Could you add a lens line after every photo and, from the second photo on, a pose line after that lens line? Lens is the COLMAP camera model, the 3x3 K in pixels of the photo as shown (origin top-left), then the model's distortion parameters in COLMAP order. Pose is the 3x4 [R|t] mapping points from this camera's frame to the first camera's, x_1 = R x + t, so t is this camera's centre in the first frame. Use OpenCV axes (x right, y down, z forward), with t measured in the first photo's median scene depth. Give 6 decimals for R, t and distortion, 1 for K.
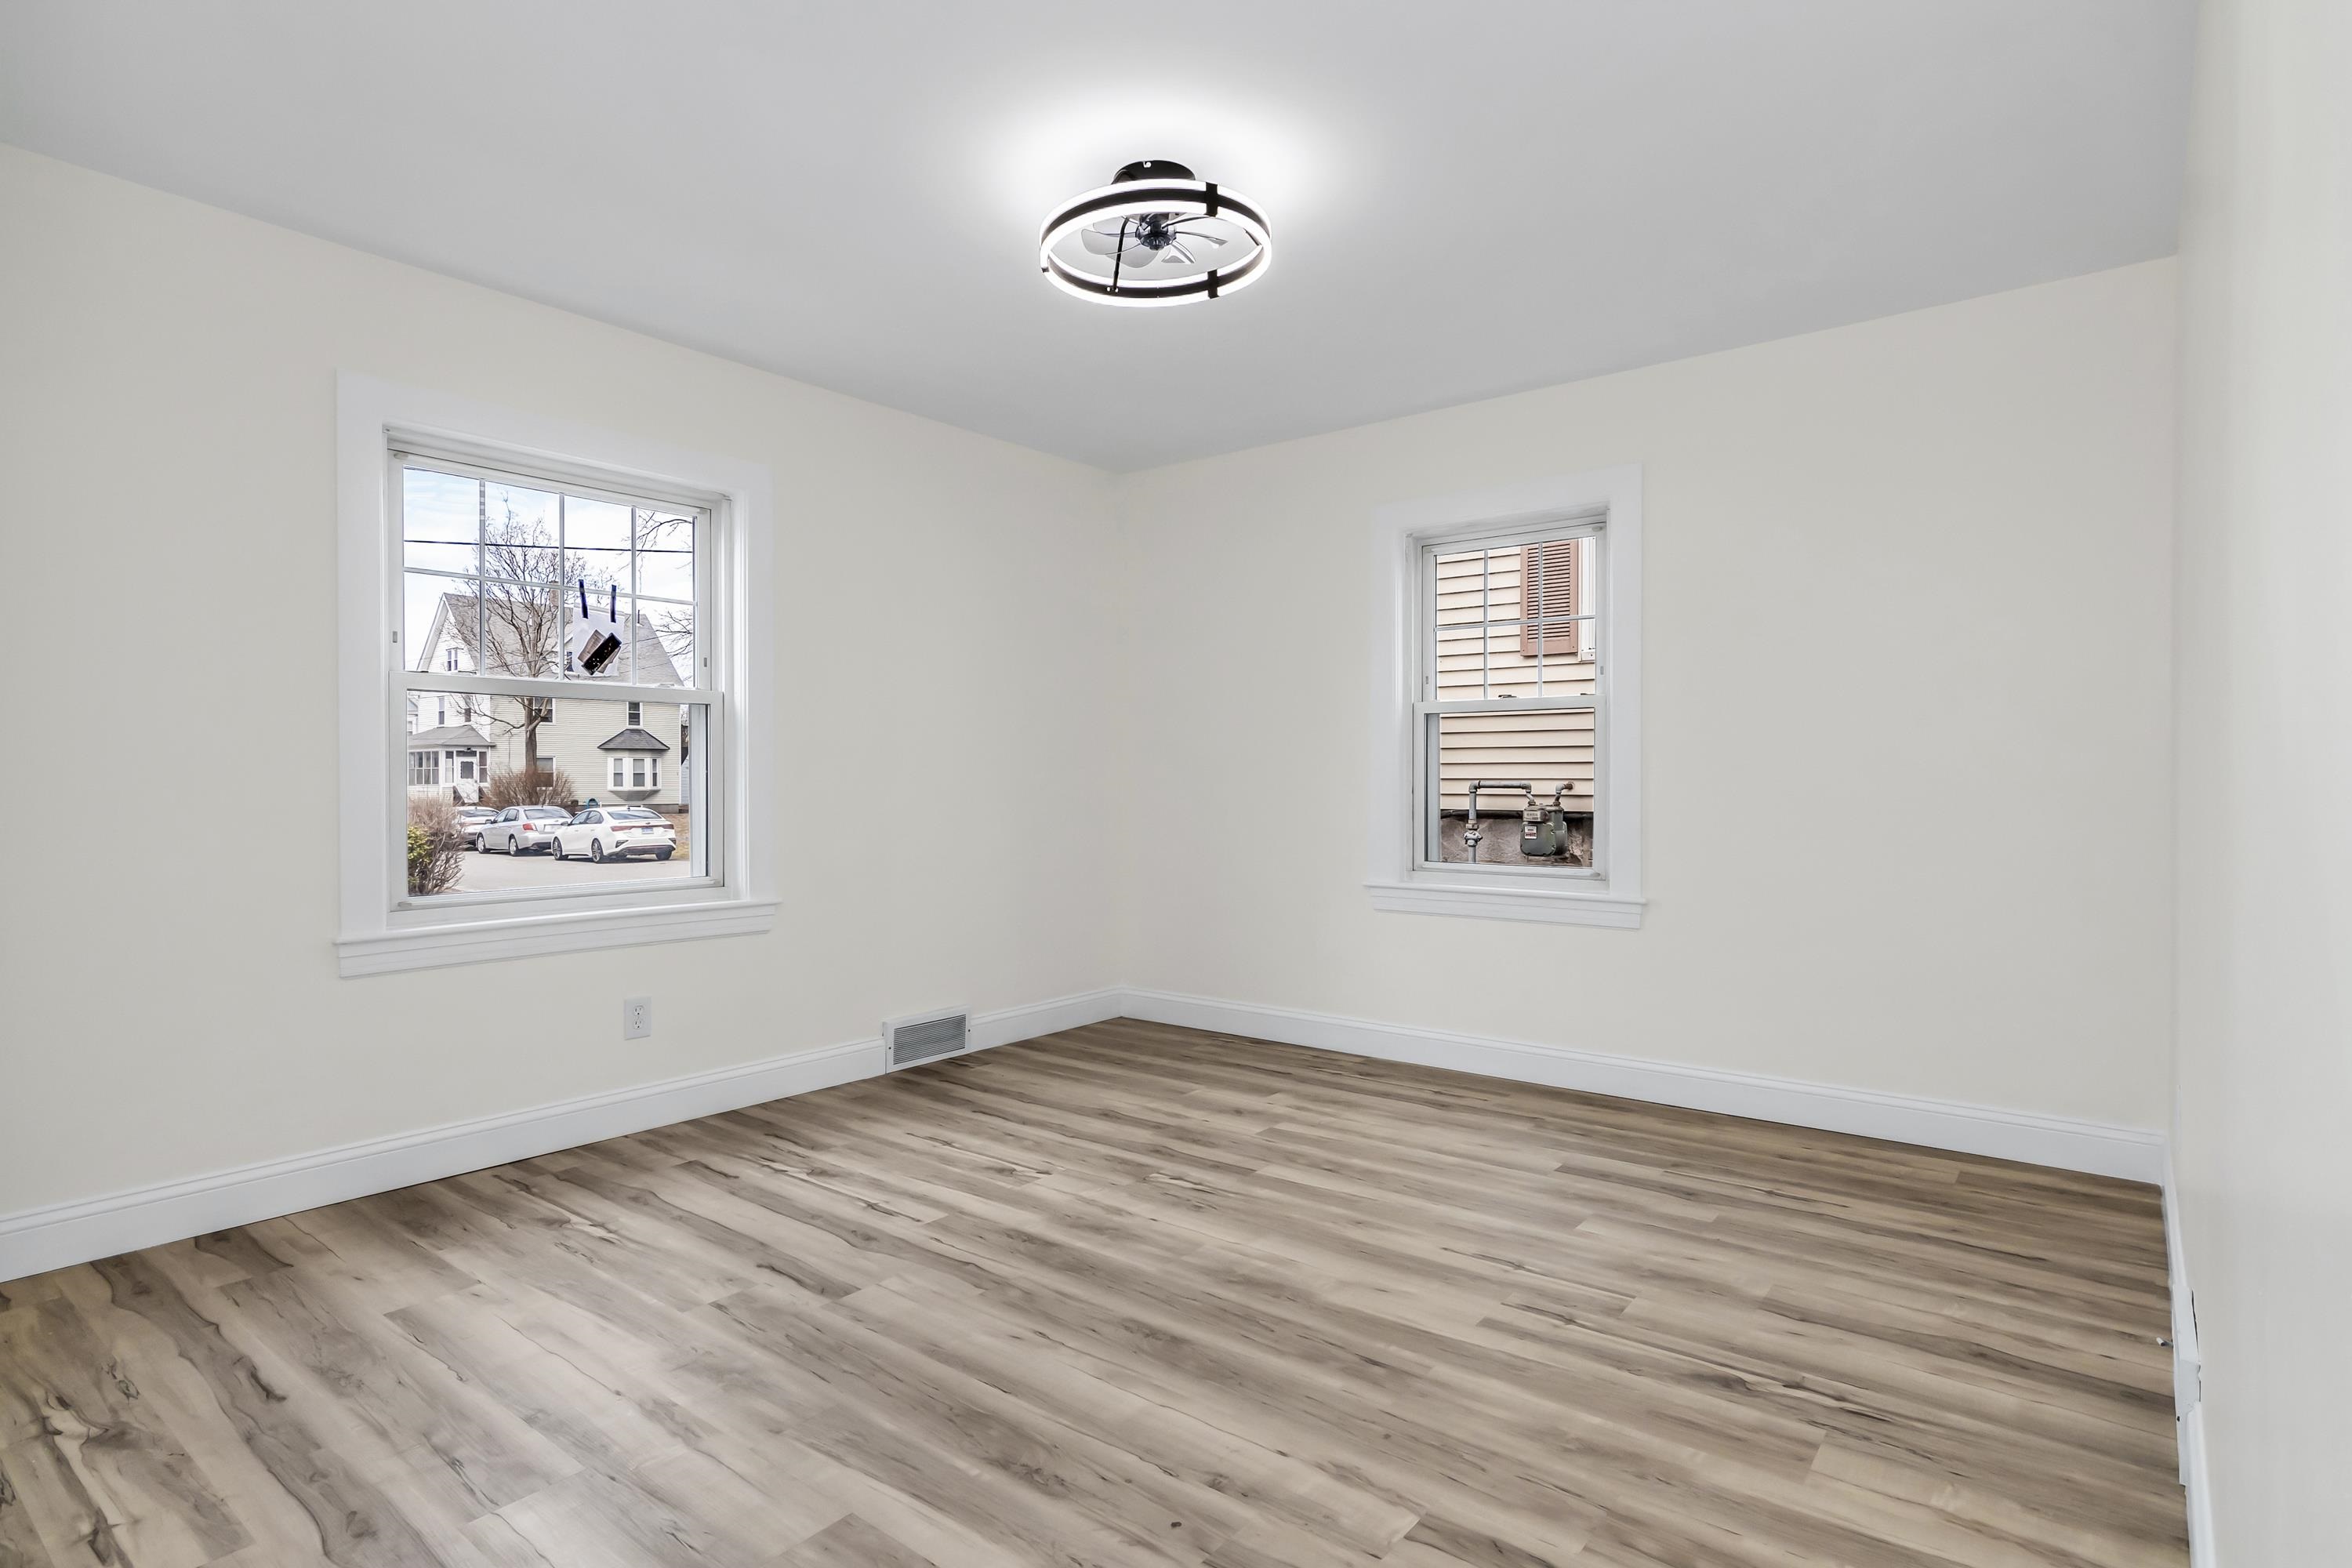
lens RADIAL K [[1185.7, 0, 1207.1], [0, 1185.7, 796.3], [0, 0, 1]] dist [0.001477, 0.001000]
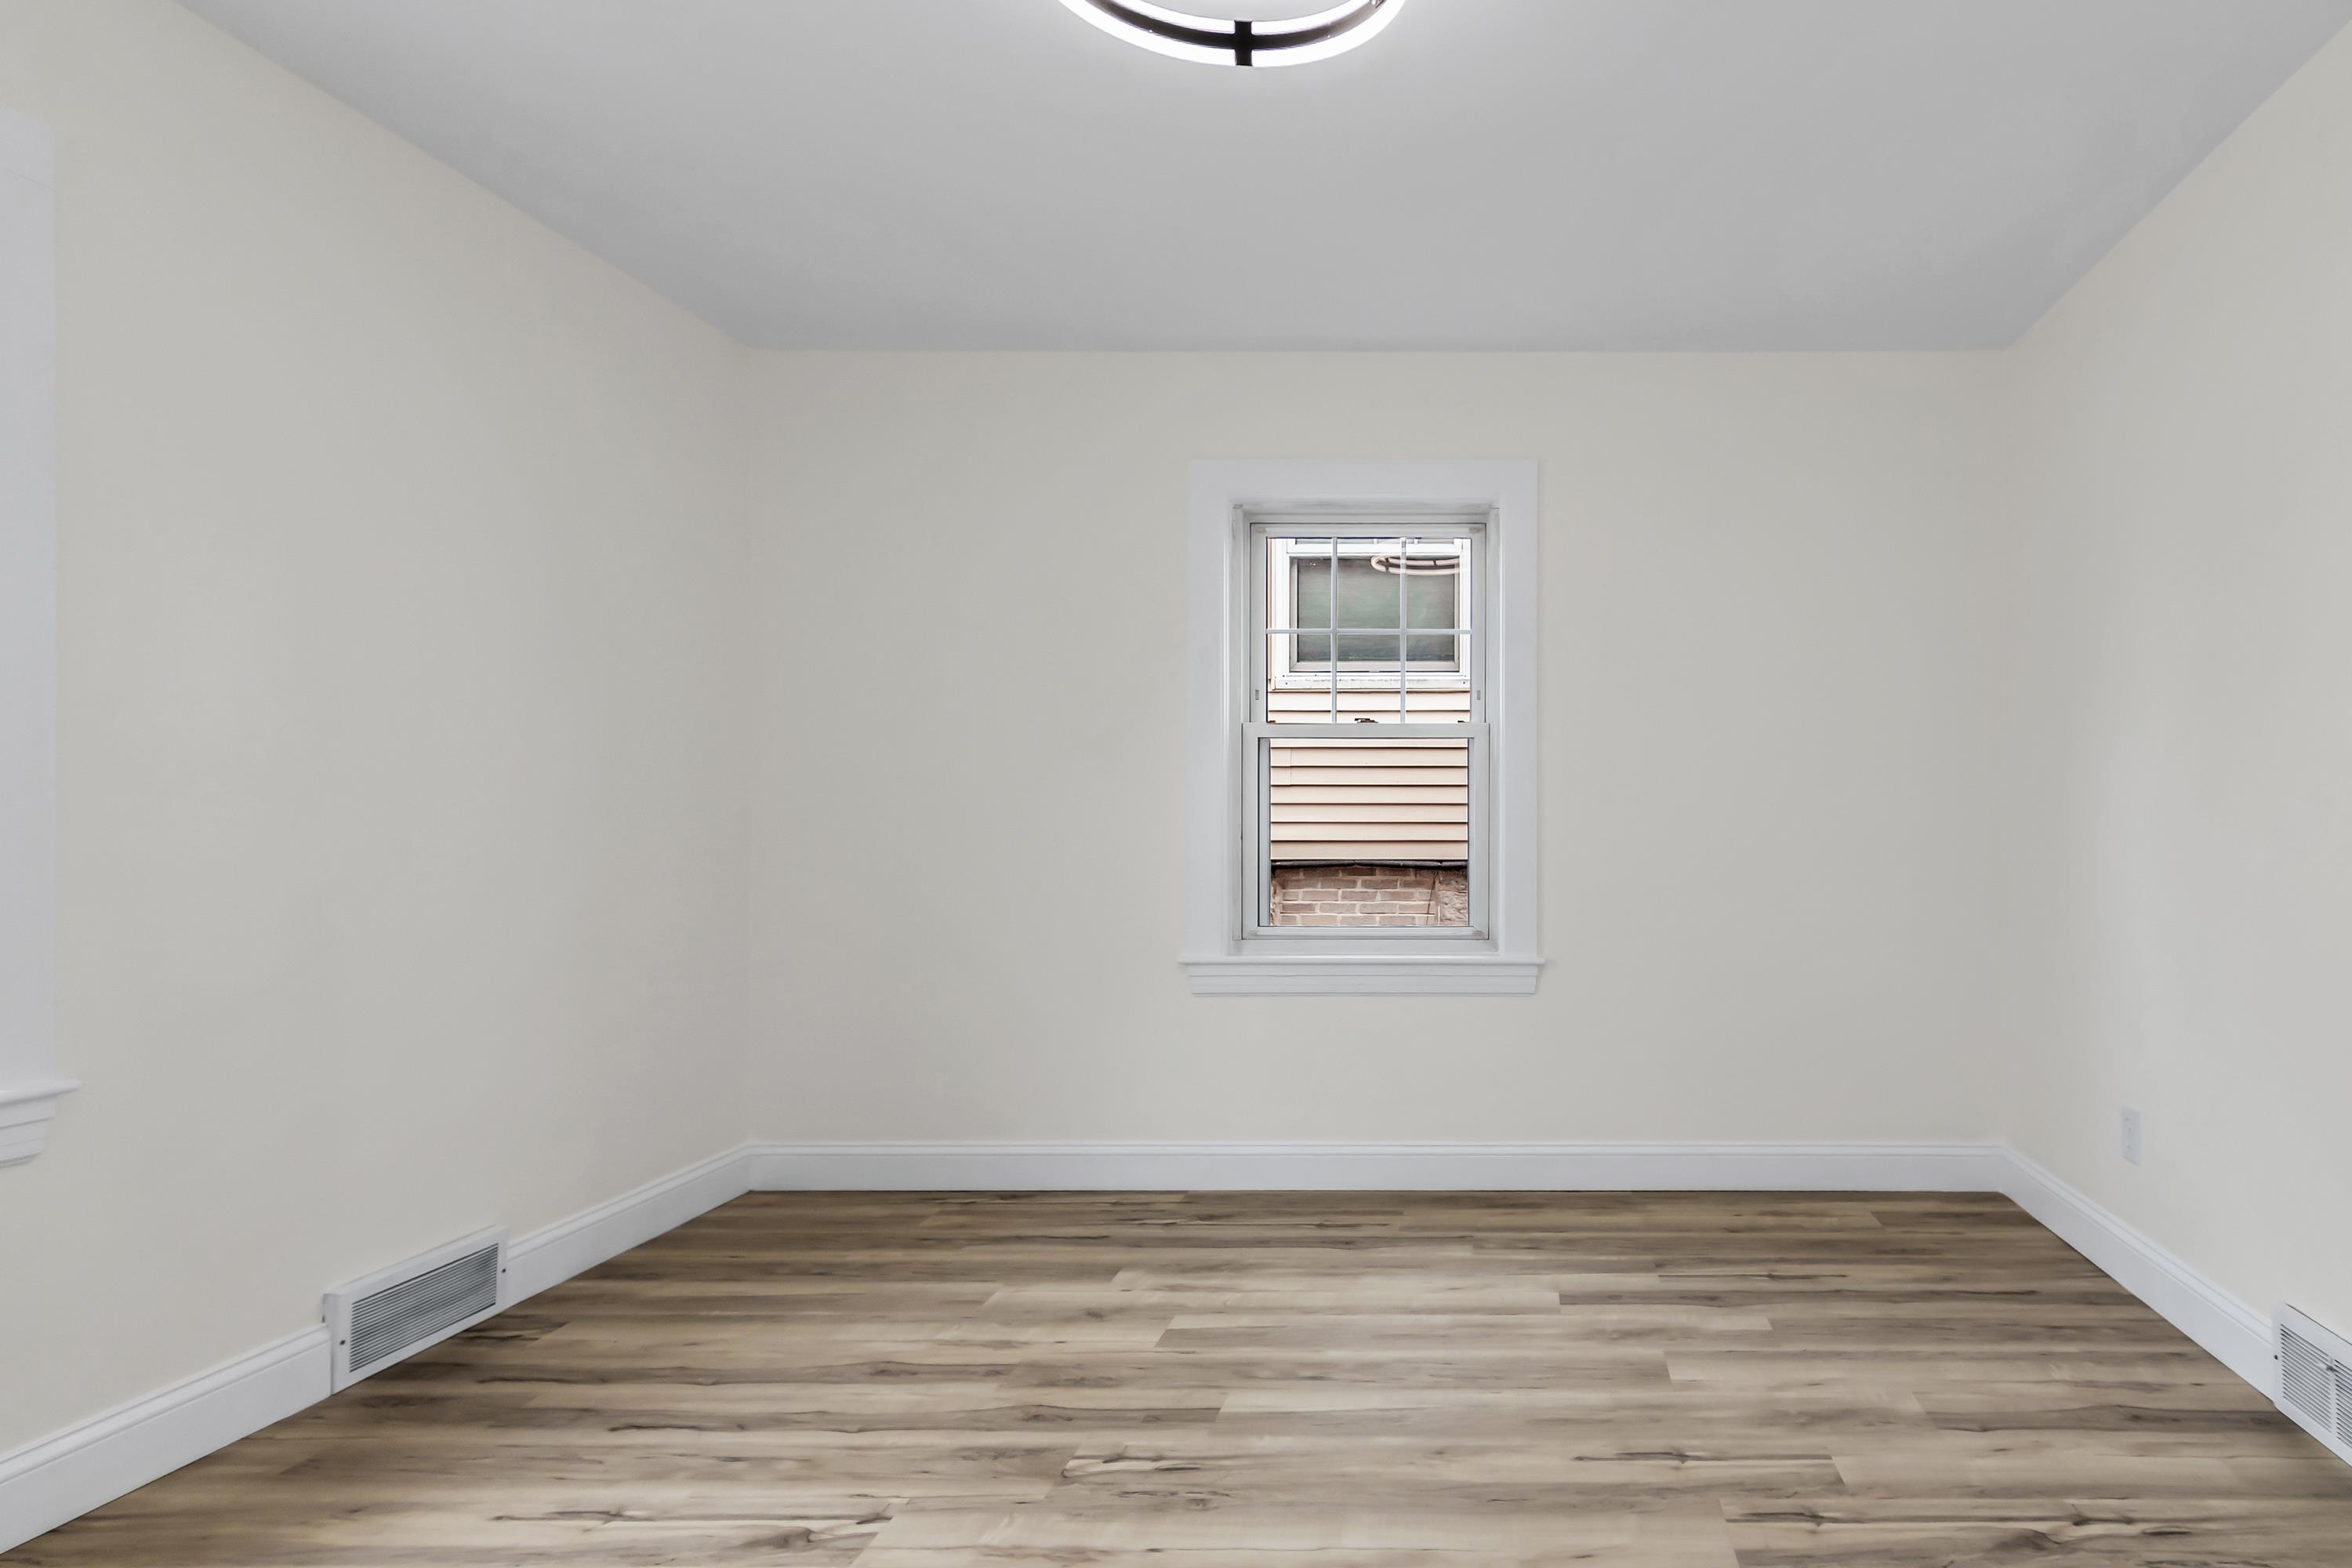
lens RADIAL K [[1164.6, 0, 1175.6], [0, 1164.6, 827.3], [0, 0, 1]] dist [0.001668, 0.000821]
pose [[0.794215, 0.000083, 0.607636, -0.360060], [0.007244, 0.999928, -0.009606, -0.004179], [-0.607593, 0.012031, 0.794157, 0.471330]]
